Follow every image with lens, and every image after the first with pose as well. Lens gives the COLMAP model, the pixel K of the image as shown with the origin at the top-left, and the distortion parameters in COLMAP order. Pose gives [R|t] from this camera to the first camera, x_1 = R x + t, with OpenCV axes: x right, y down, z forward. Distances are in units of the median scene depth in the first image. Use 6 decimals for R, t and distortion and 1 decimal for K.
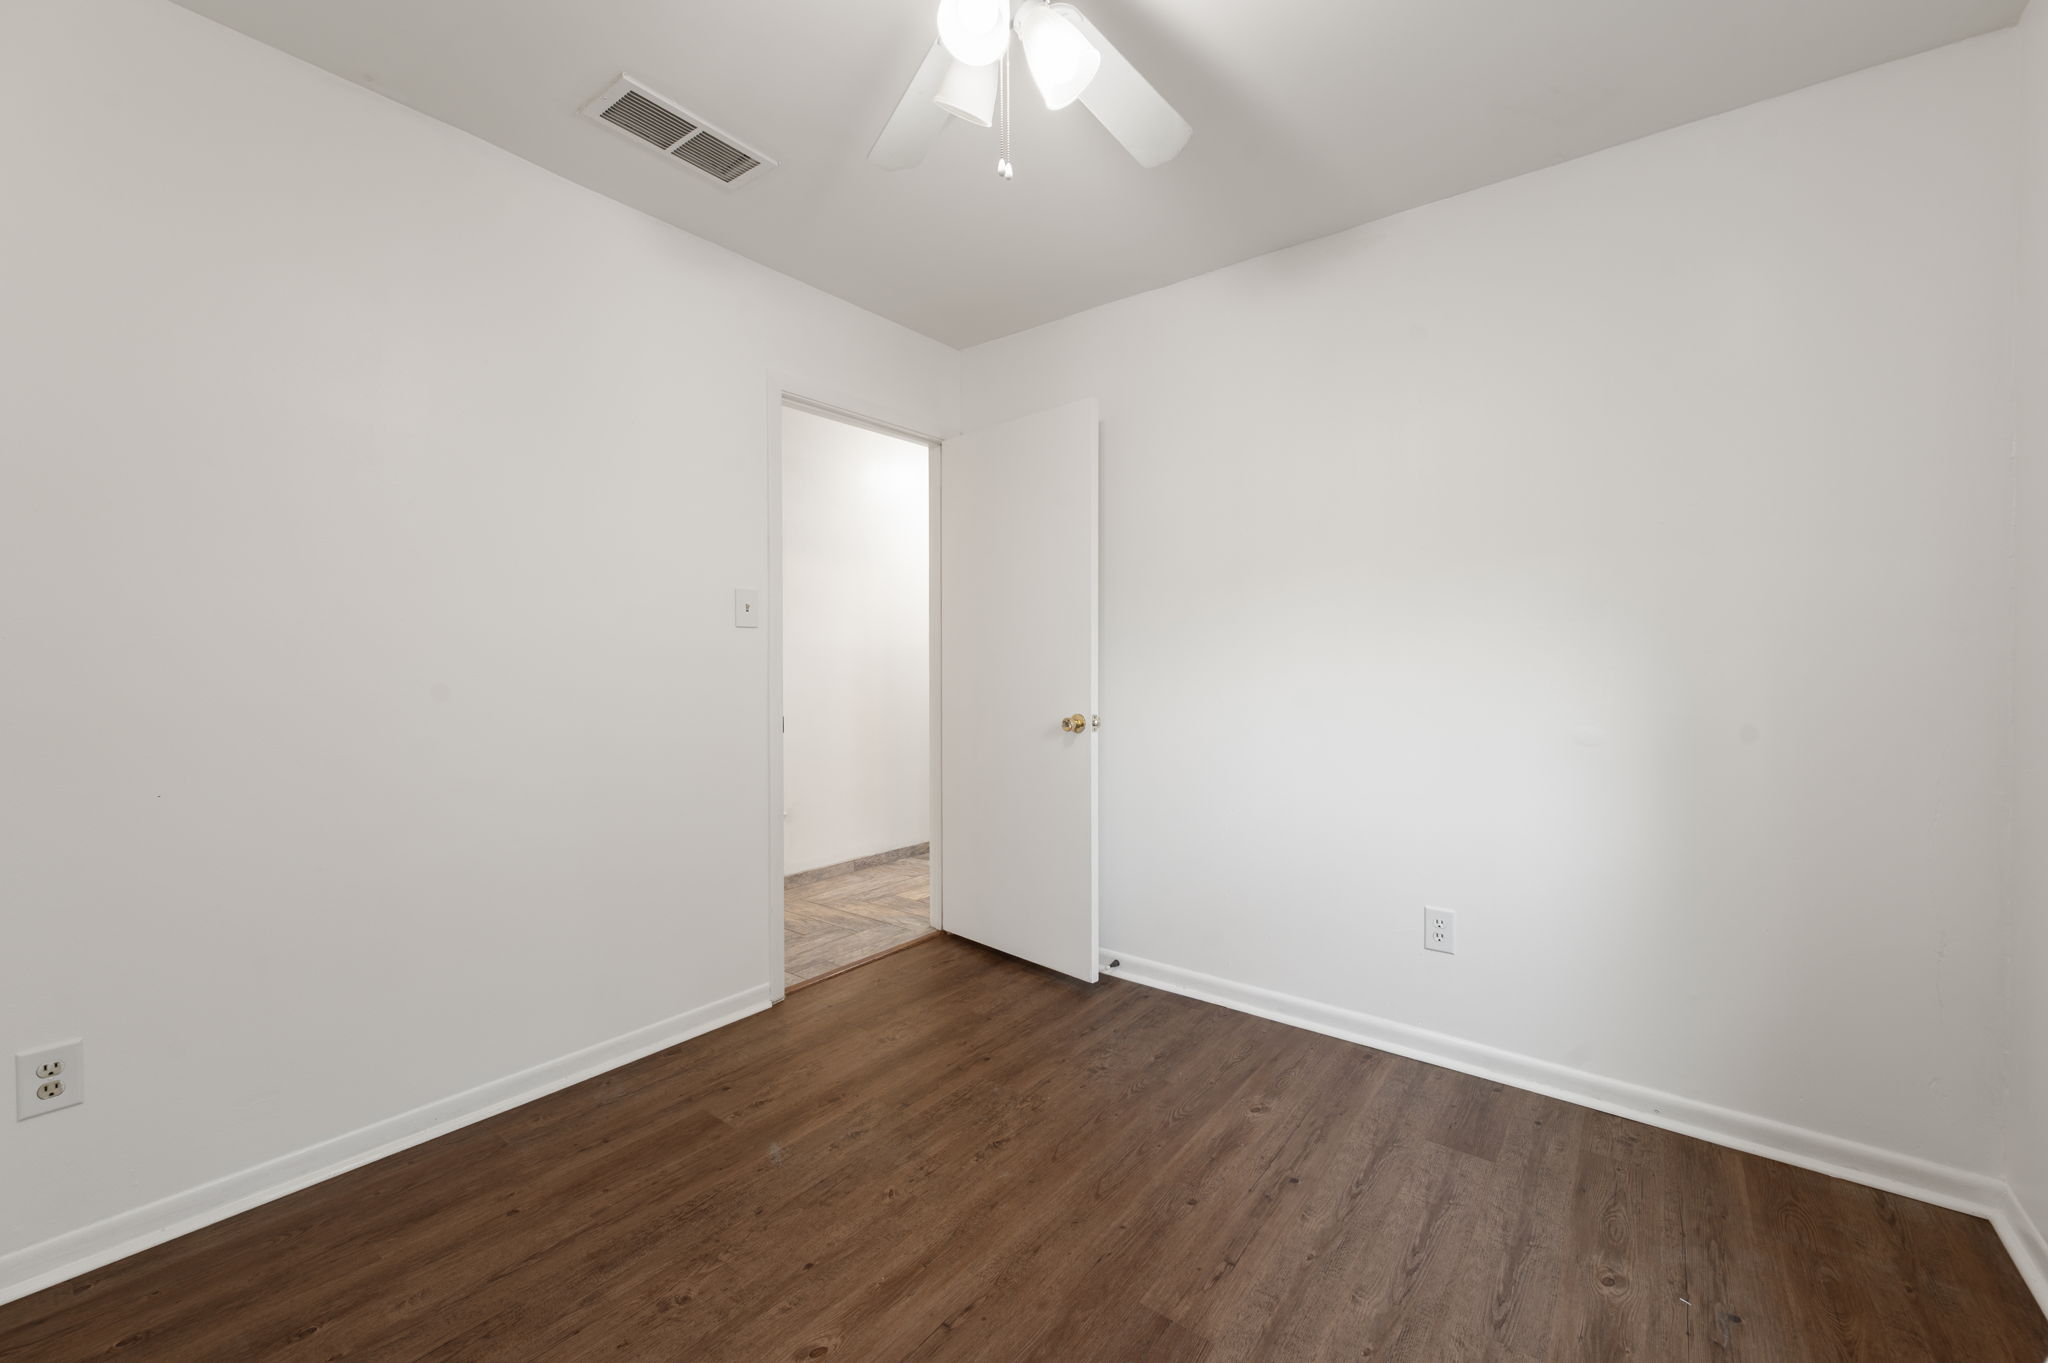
lens RADIAL K [[811.5, 0, 1023.7], [0, 811.5, 673.3], [0, 0, 1]] dist [-0.000006, 0.000038]
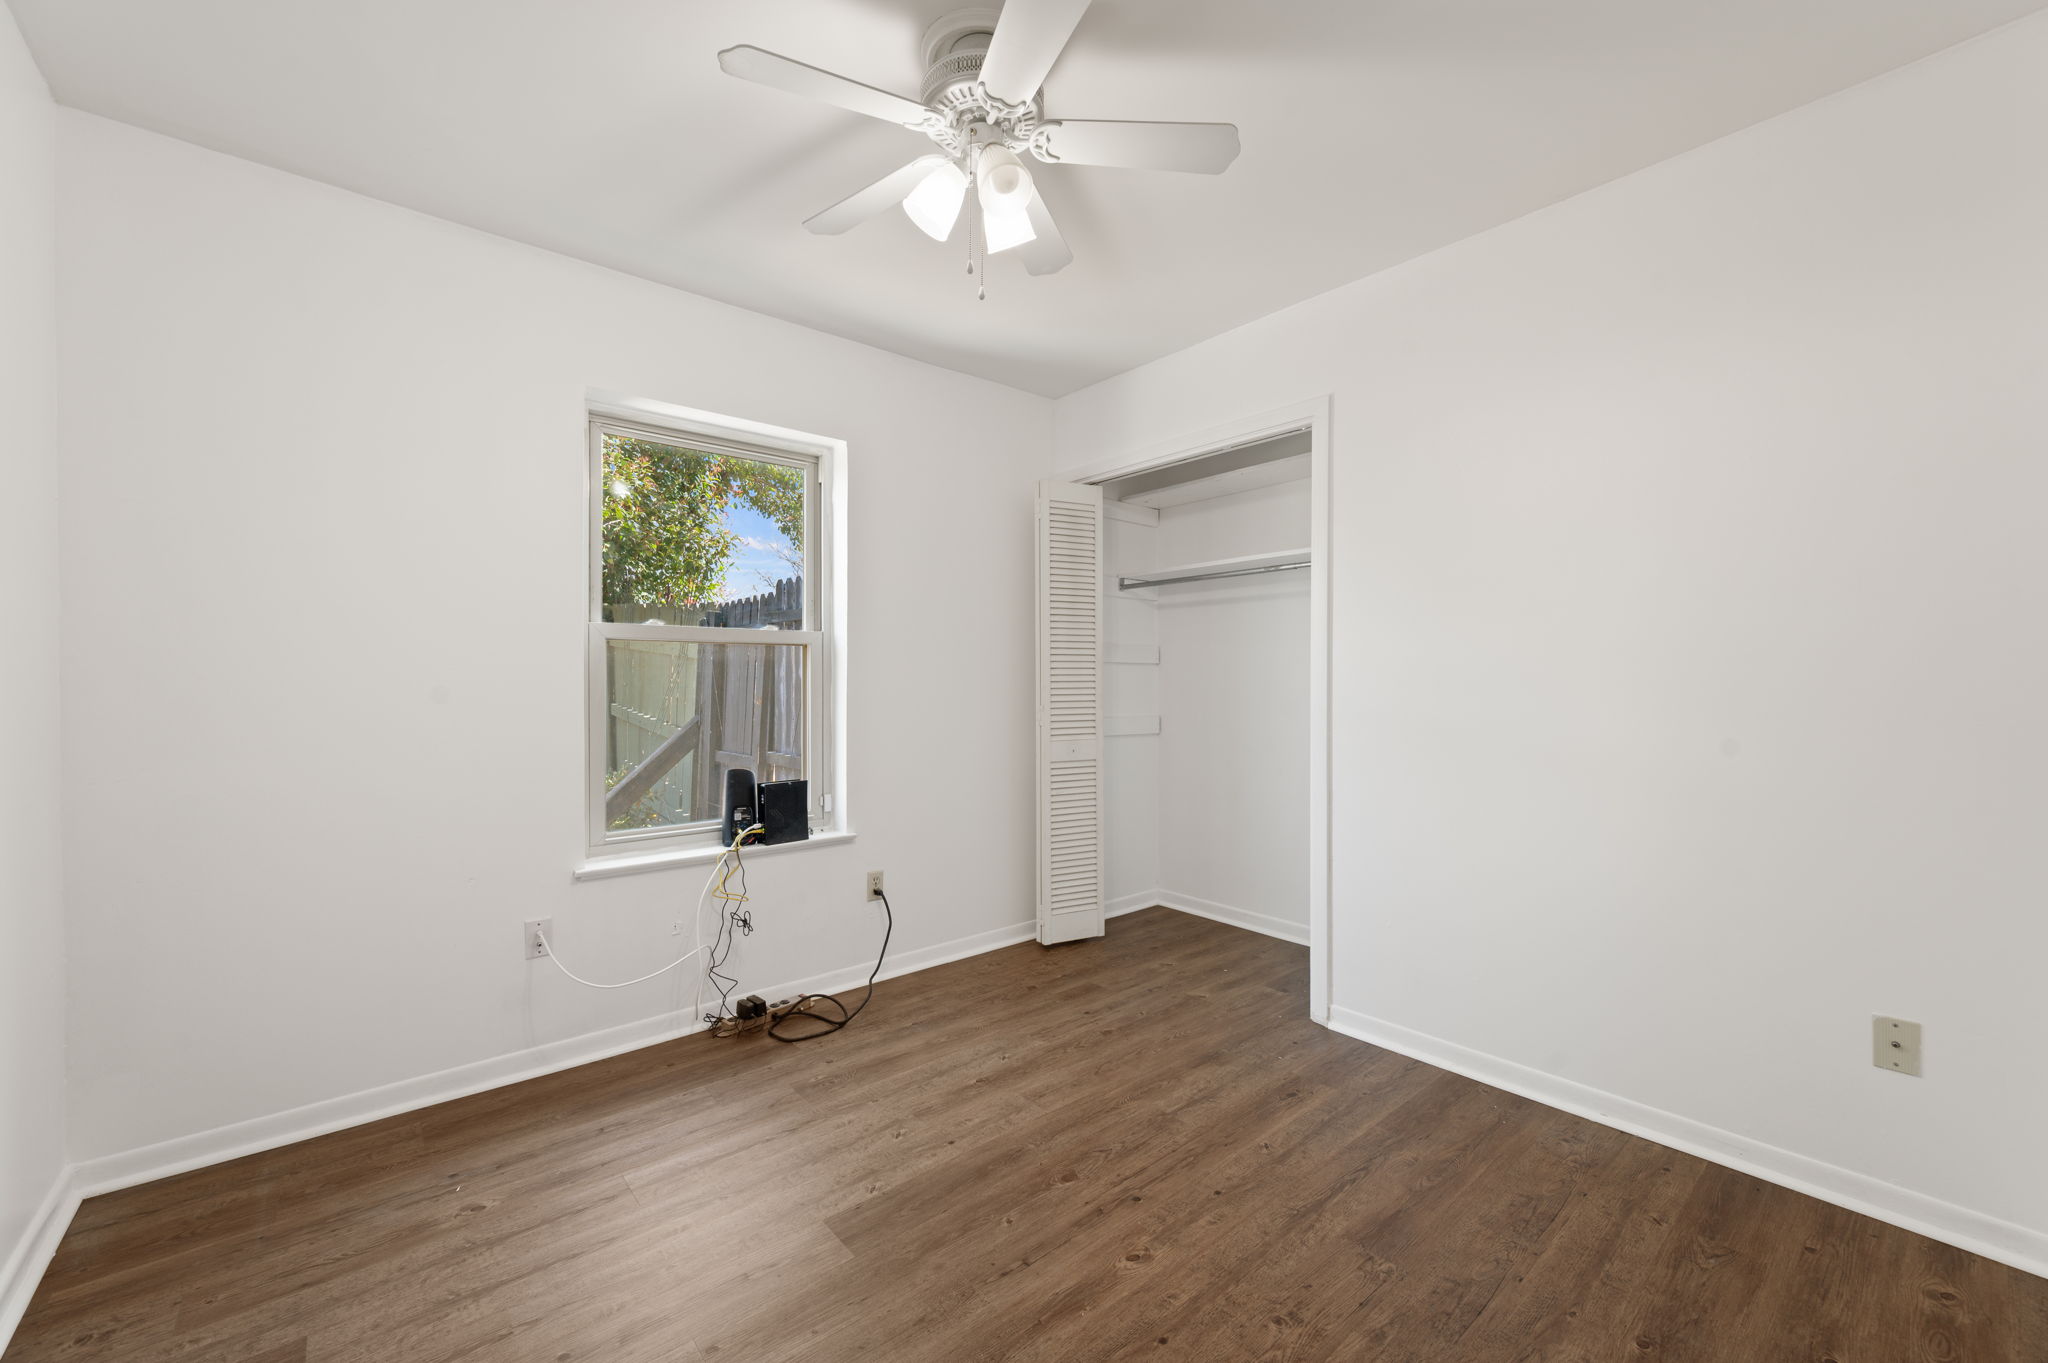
lens RADIAL K [[811.5, 0, 1024.4], [0, 811.5, 680.0], [0, 0, 1]] dist [-0.000006, 0.000038]
pose [[-0.978243, 0.006620, 0.207359, -0.317828], [0.008742, 0.999918, 0.009323, -0.031728], [-0.207280, 0.010933, -0.978221, 1.997343]]
